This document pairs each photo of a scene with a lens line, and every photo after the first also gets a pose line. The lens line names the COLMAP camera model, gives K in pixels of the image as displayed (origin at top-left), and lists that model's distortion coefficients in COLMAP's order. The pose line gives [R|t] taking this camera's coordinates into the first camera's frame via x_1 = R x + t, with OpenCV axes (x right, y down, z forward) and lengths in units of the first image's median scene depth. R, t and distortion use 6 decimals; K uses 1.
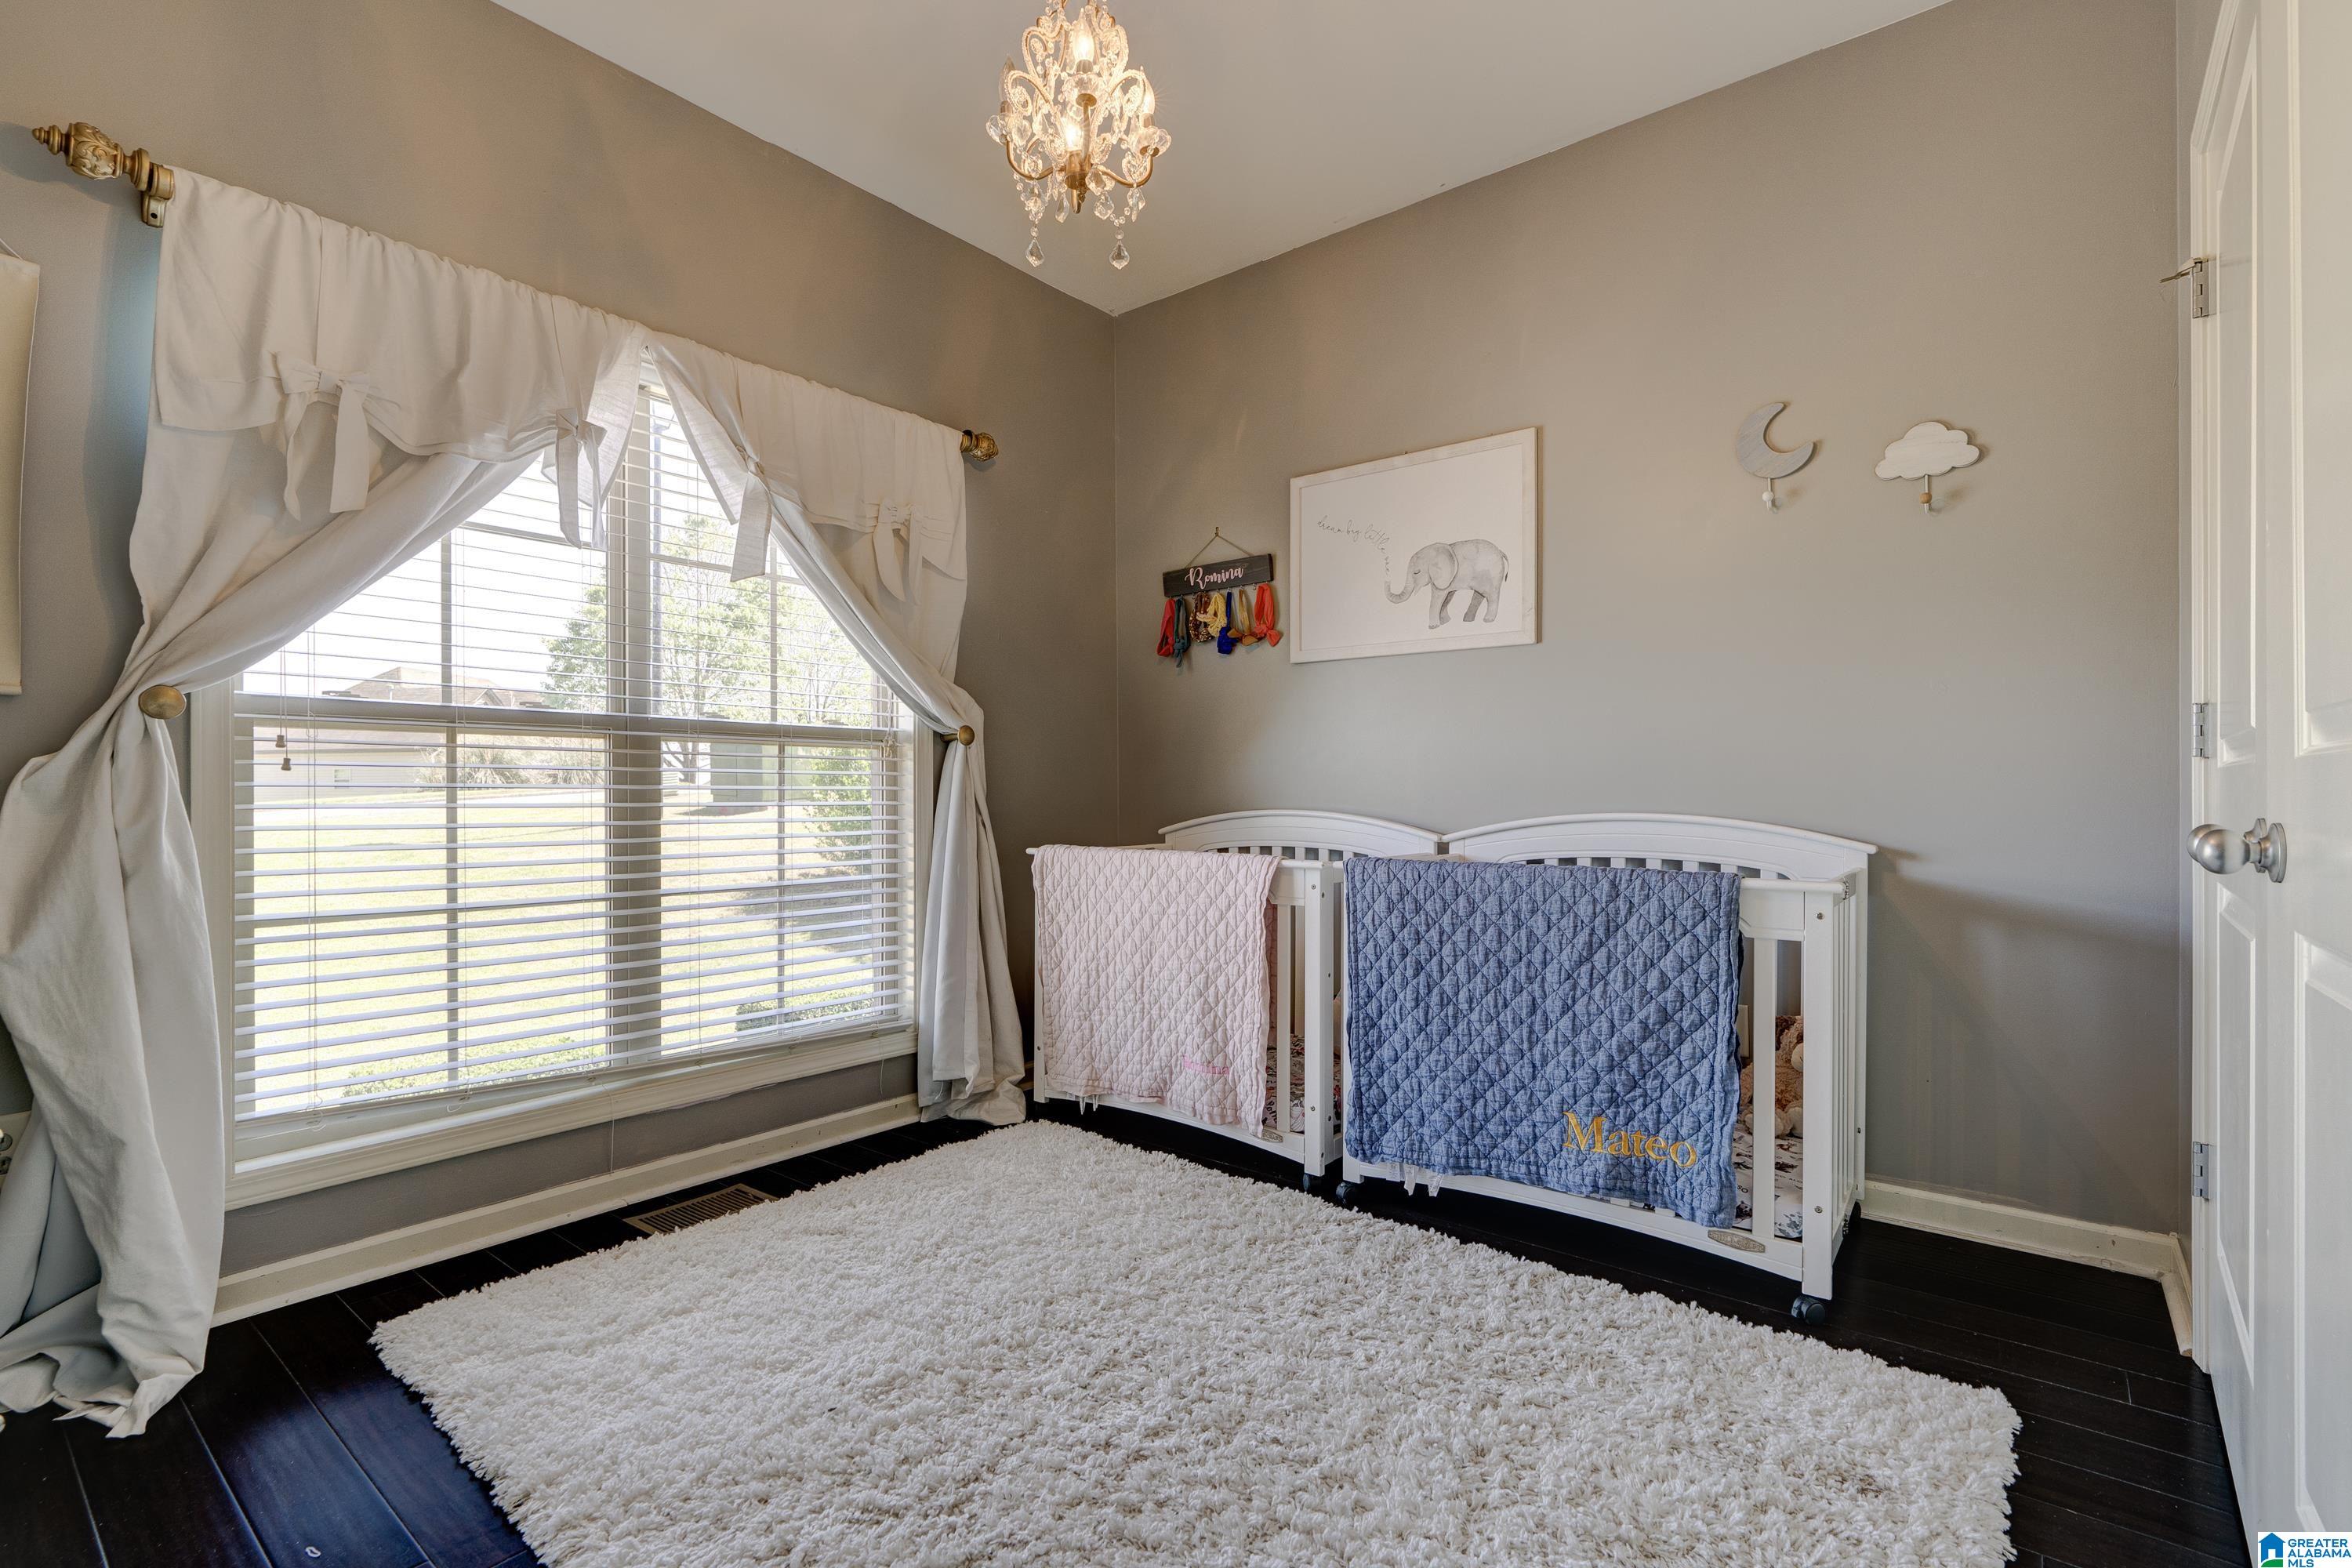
lens RADIAL K [[1078.3, 0, 1179.9], [0, 1078.3, 790.2], [0, 0, 1]] dist [-0.004335, 0.002713]
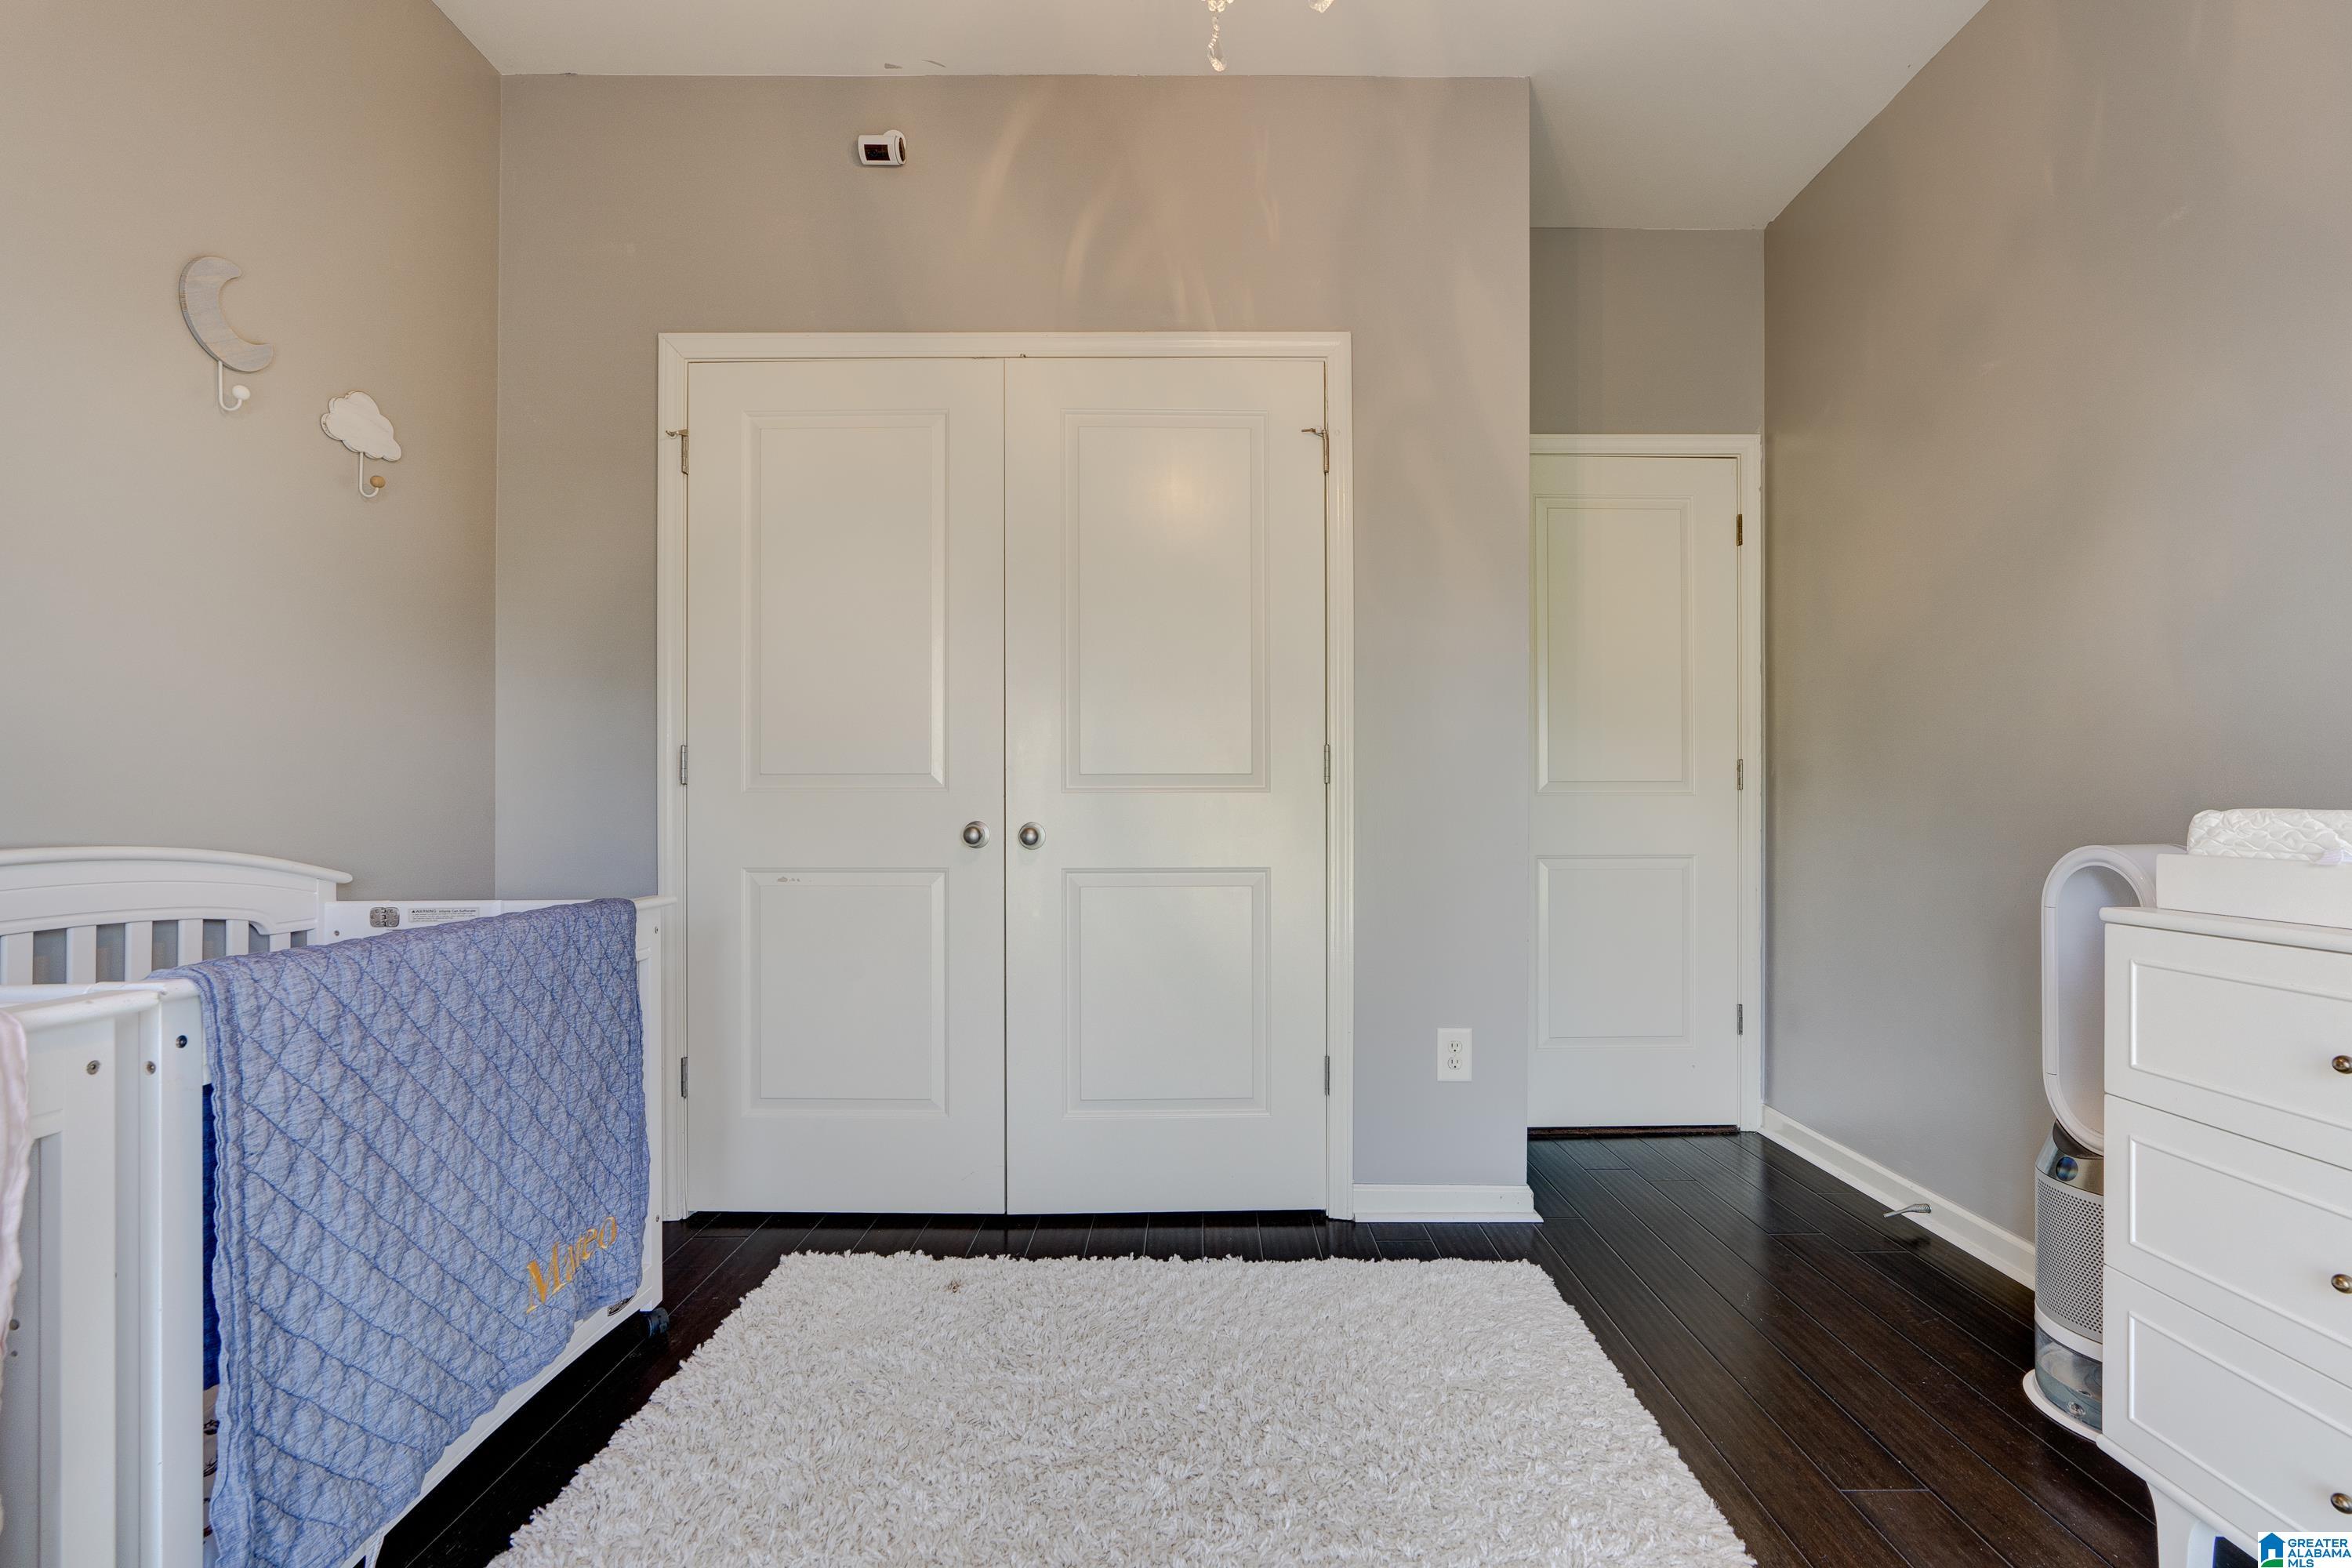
lens RADIAL K [[1078.3, 0, 1186.1], [0, 1078.3, 803.7], [0, 0, 1]] dist [-0.004335, 0.002713]
pose [[-0.622157, 0.005483, 0.782873, -0.430803], [0.000372, 0.999977, -0.006708, 0.003739], [-0.782892, -0.003882, -0.622145, 1.036185]]
